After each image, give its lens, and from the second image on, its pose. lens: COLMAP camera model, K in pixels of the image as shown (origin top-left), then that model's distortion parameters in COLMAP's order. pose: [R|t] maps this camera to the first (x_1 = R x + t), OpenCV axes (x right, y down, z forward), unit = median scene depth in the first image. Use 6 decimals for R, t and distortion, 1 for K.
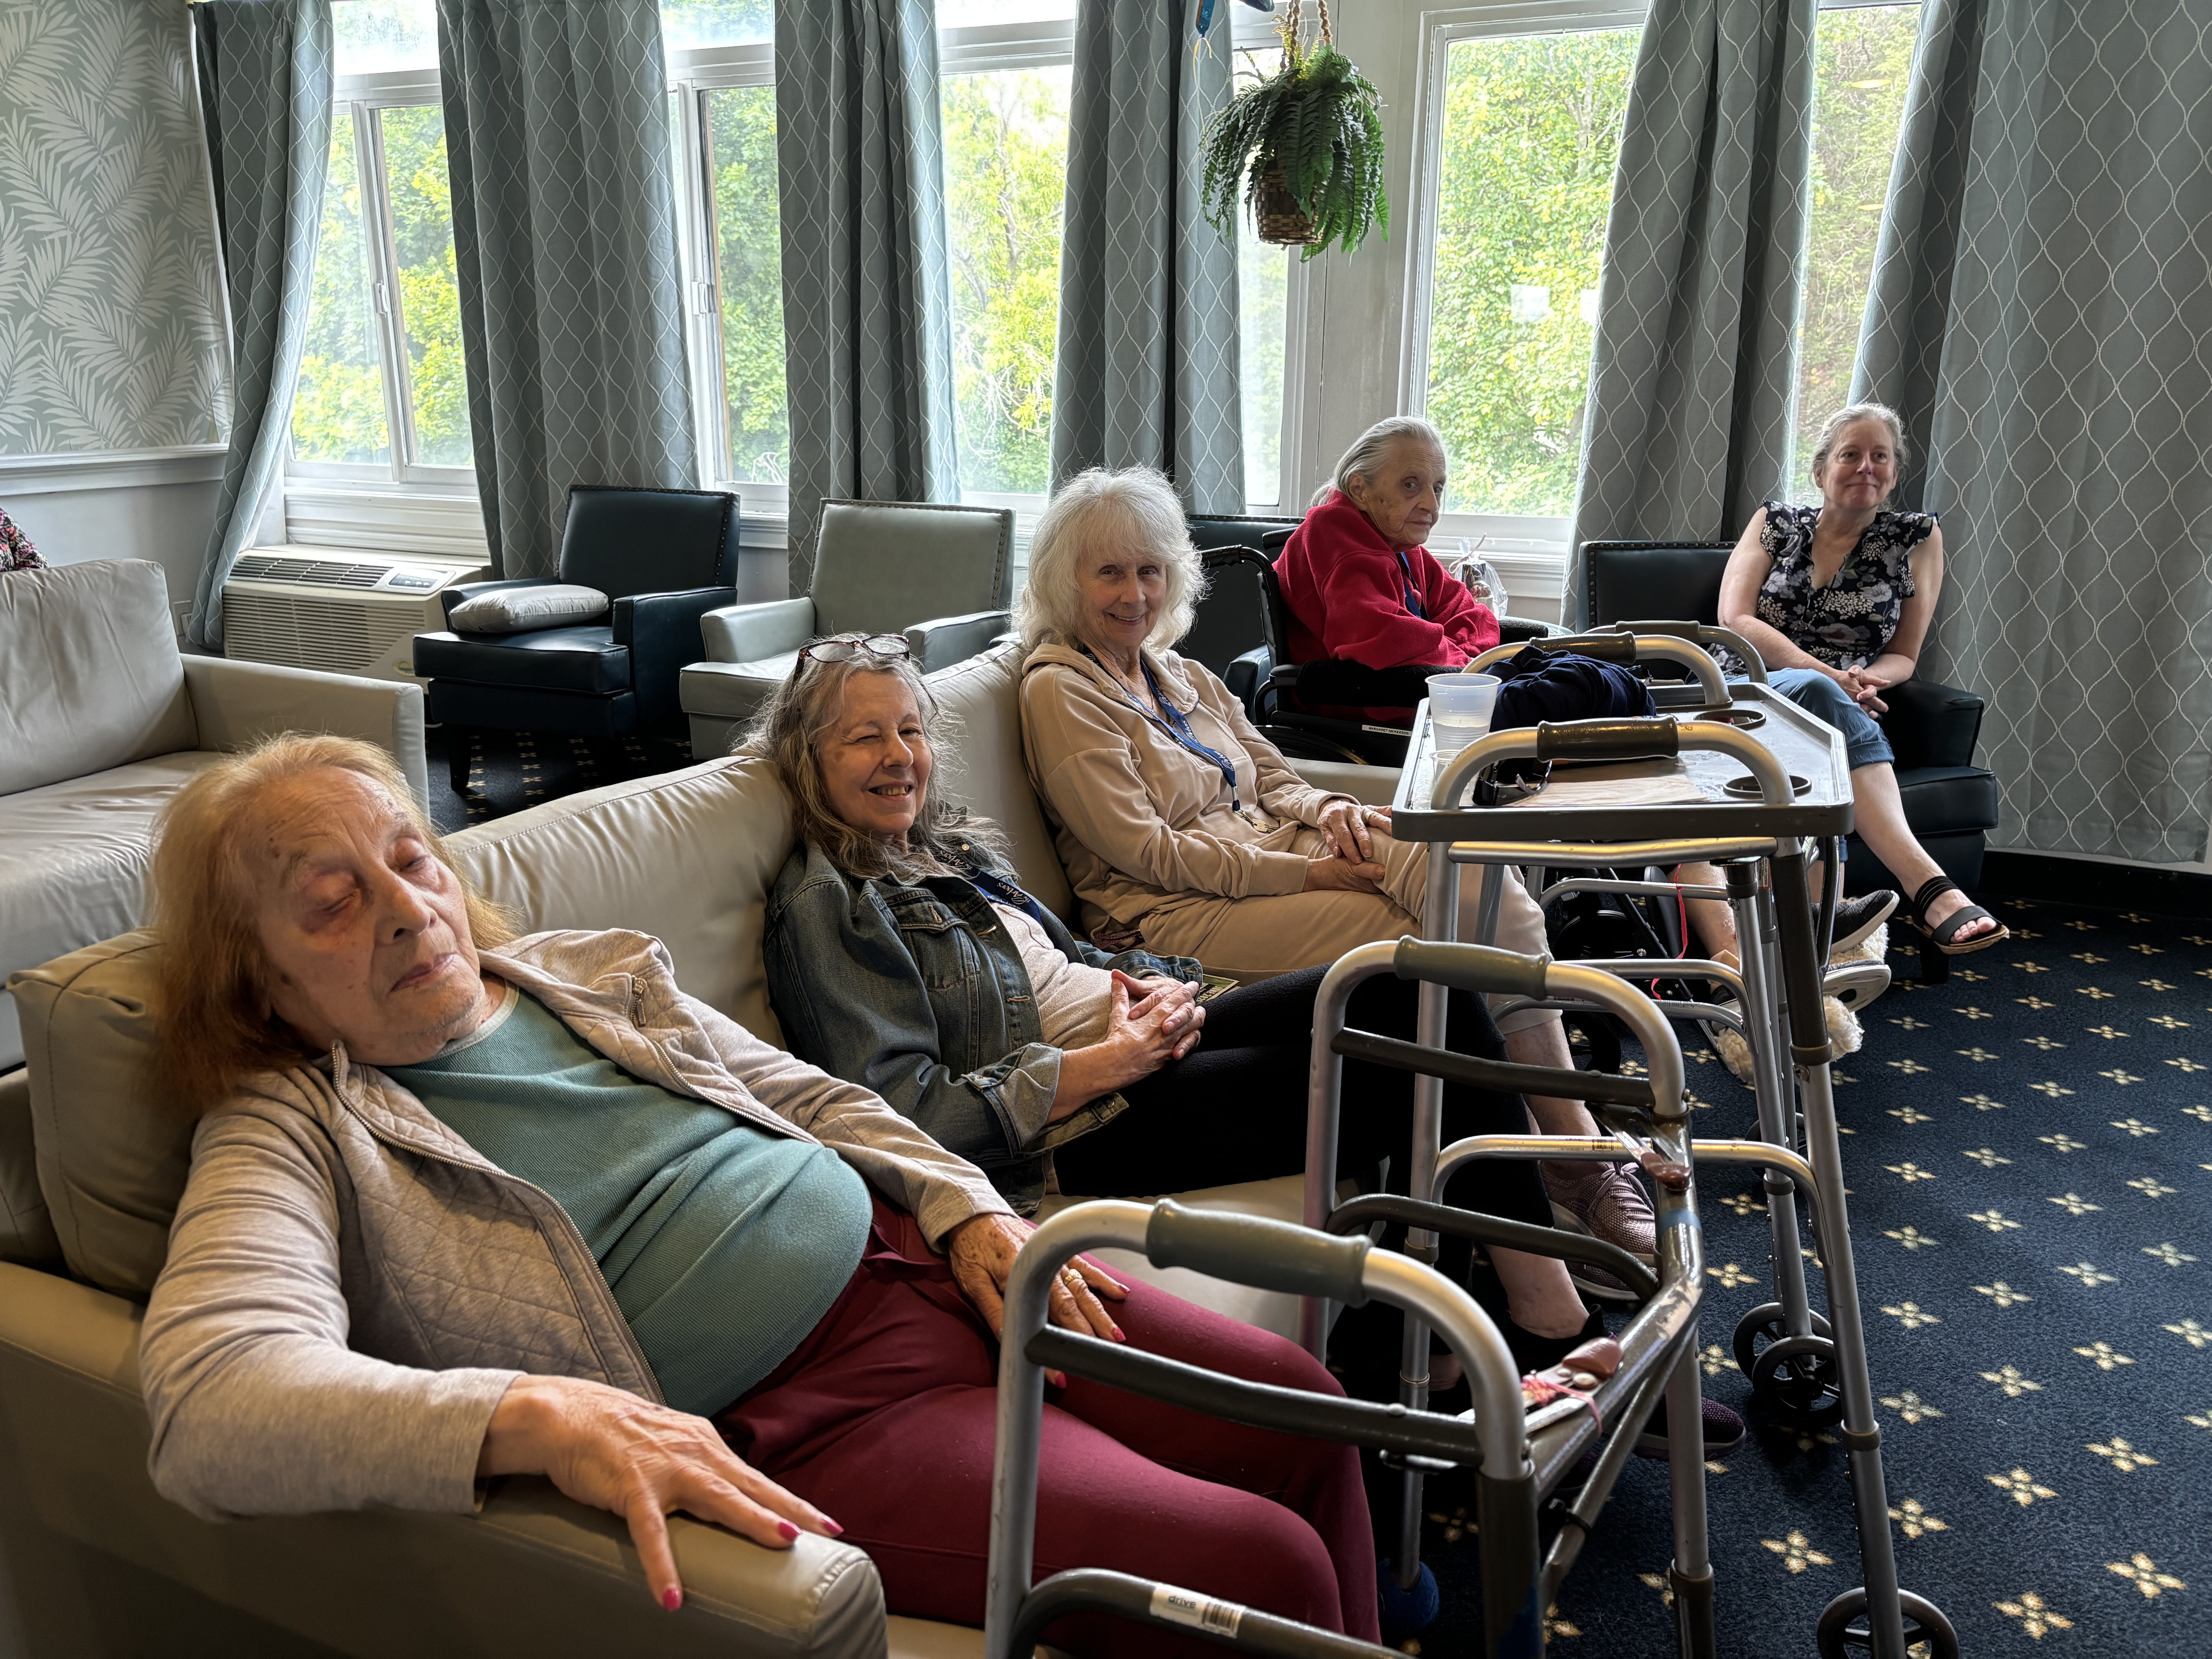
lens RADIAL K [[1735.5, 0, 1103.8], [0, 1735.5, 862.1], [0, 0, 1]] dist [0.001441, 0.002106]
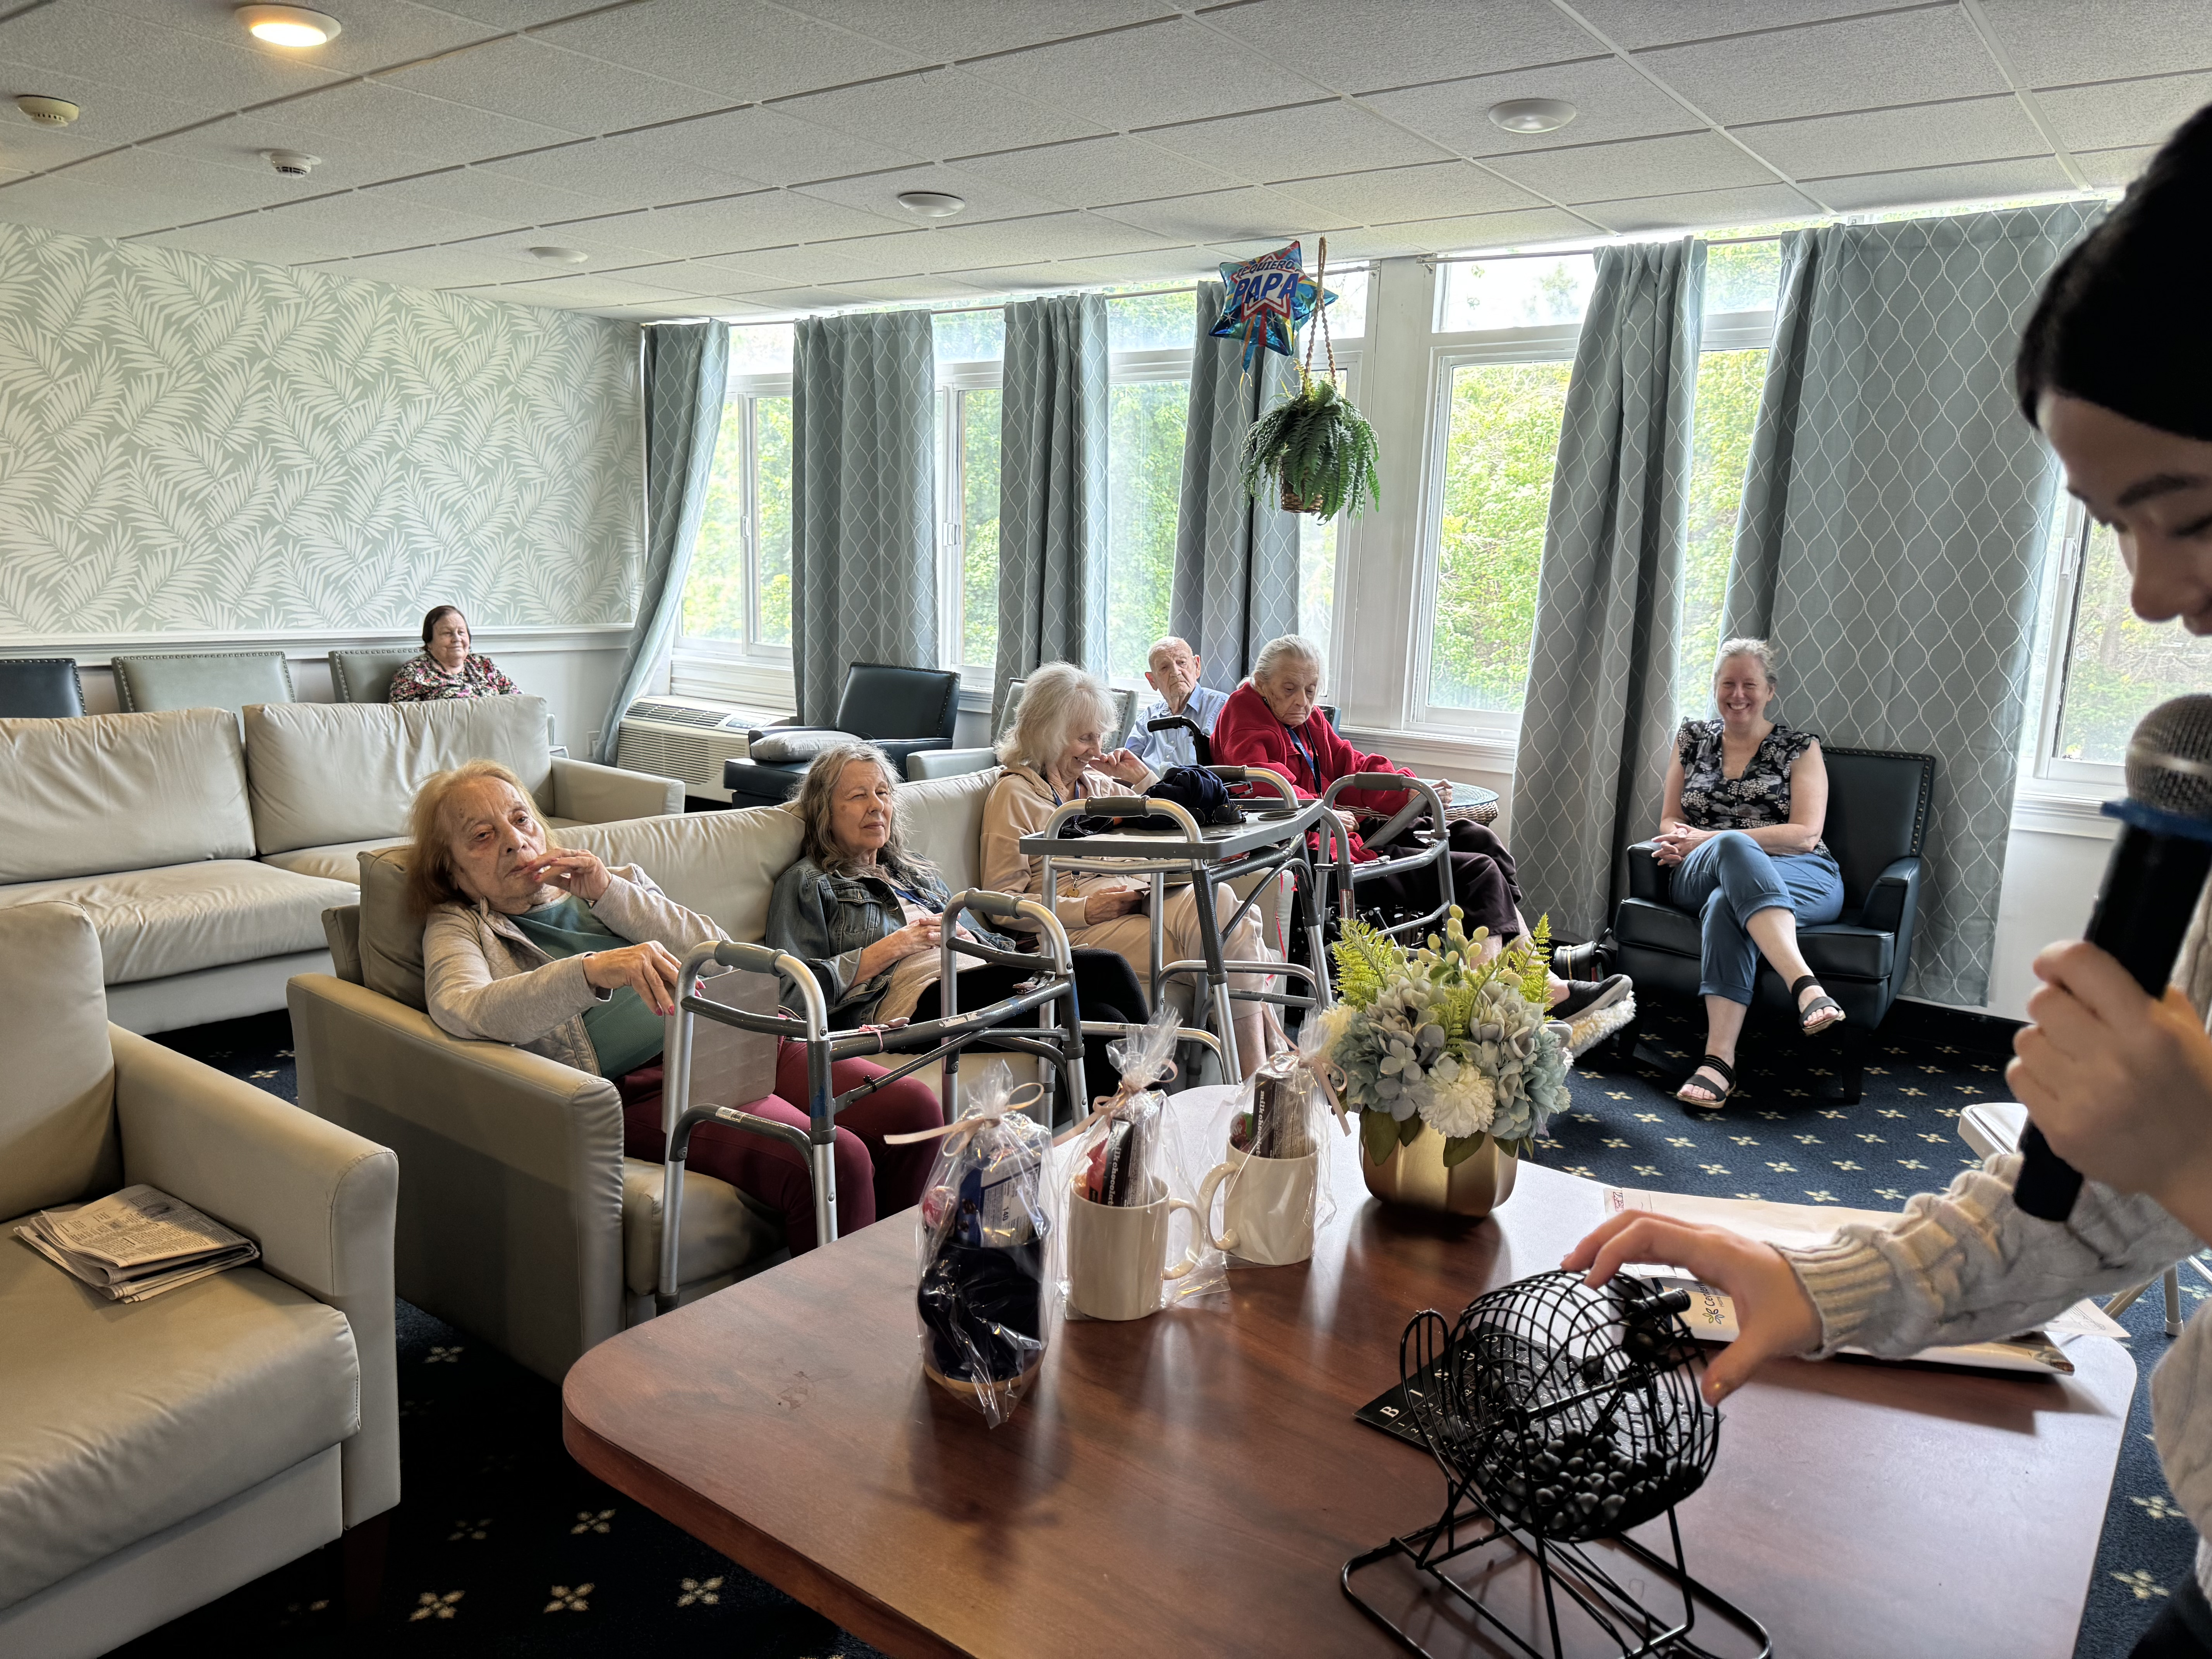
lens RADIAL K [[1566.0, 0, 1105.4], [0, 1566.0, 858.9], [0, 0, 1]] dist [0.052890, -0.073439]
pose [[0.976283, 0.065990, -0.206196, 0.164643], [-0.086262, 0.992116, -0.090913, 0.037336], [0.198570, 0.106543, 0.974278, -0.173337]]
